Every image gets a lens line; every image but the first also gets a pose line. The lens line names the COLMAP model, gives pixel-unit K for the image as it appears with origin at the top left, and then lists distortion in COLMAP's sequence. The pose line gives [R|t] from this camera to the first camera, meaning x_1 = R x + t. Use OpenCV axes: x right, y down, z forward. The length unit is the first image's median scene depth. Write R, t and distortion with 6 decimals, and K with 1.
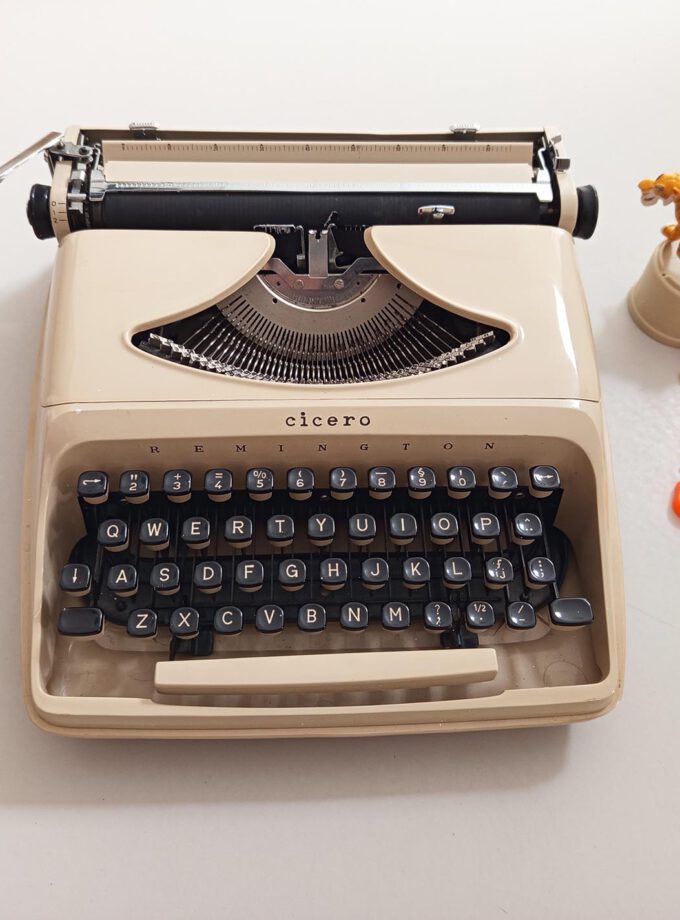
lens RADIAL K [[863.0, 0, 335.9], [0, 863.0, 445.9], [0, 0, 1]] dist [0.069174, 0.000000]
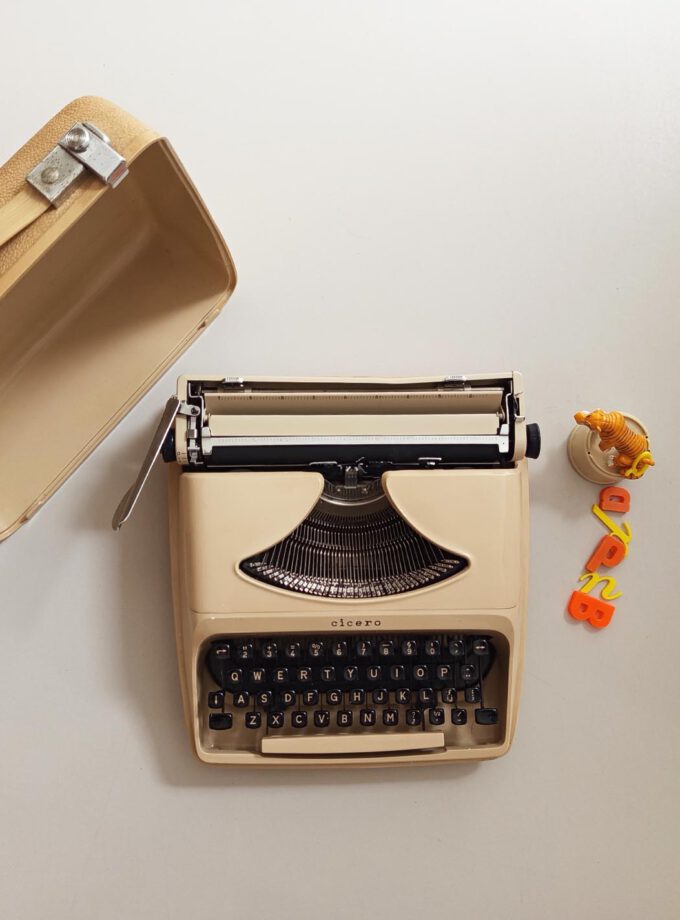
lens RADIAL K [[863.0, 0, 332.3], [0, 863.0, 459.1], [0, 0, 1]] dist [0.069174, 0.000000]
pose [[0.999719, 0.022210, -0.008238, -0.047586], [-0.016475, 0.901787, 0.431867, -1.025395], [0.017021, -0.431610, 0.901900, -0.397604]]
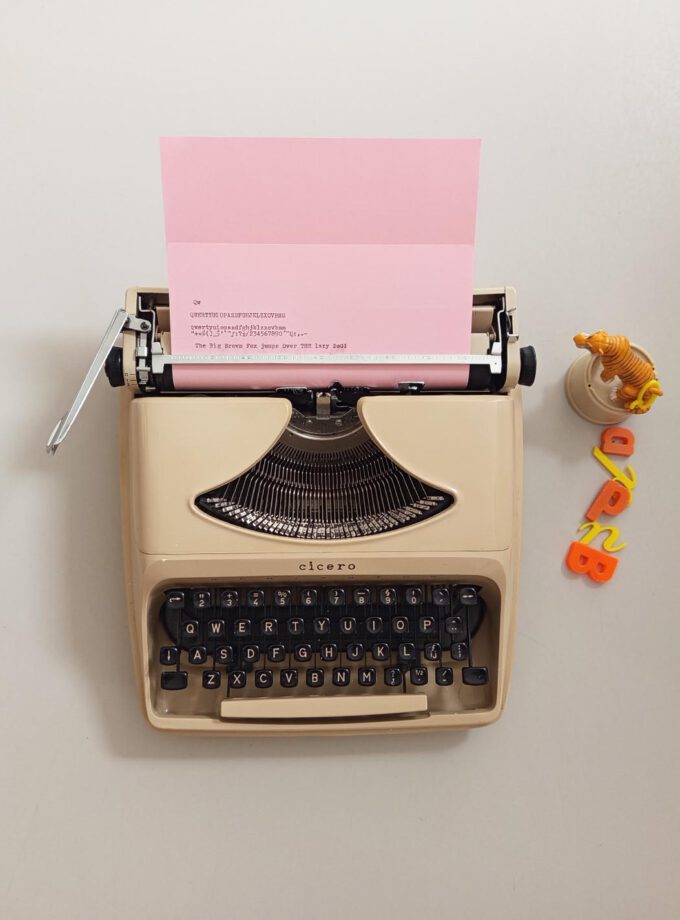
lens RADIAL K [[863.0, 0, 336.1], [0, 863.0, 465.5], [0, 0, 1]] dist [0.069174, 0.000000]
pose [[0.999691, 0.024755, 0.002049, -0.001306], [-0.023348, 0.908271, 0.417731, -0.792631], [0.008480, -0.417650, 0.908568, -0.293087]]
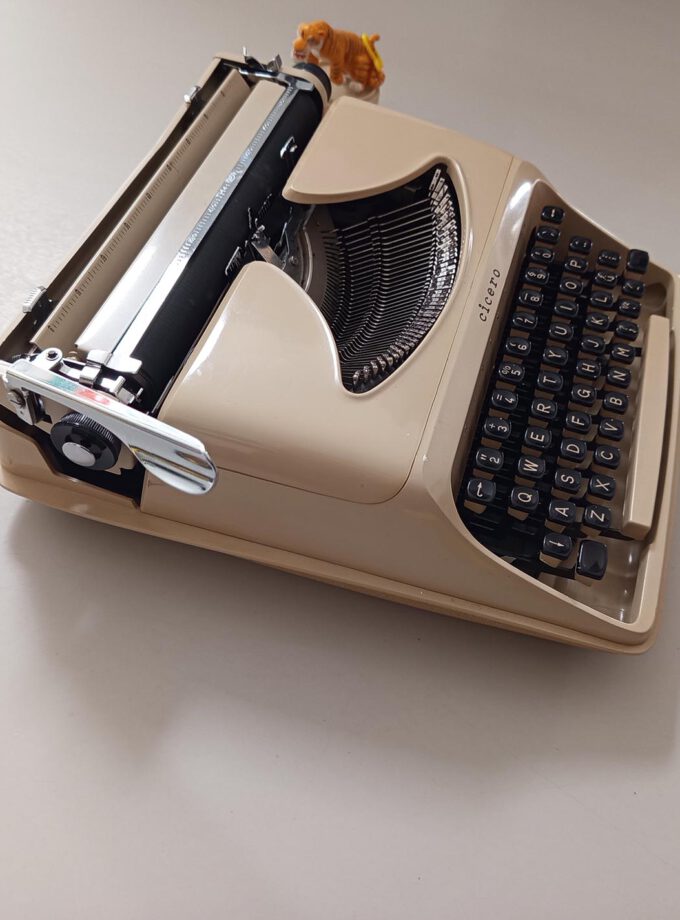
lens RADIAL K [[863.0, 0, 346.2], [0, 863.0, 460.6], [0, 0, 1]] dist [0.069174, 0.000000]
pose [[0.327985, -0.761628, 0.558881, -0.810485], [0.747279, 0.571100, 0.339733, -0.401344], [-0.577927, 0.306213, 0.756461, 0.325113]]
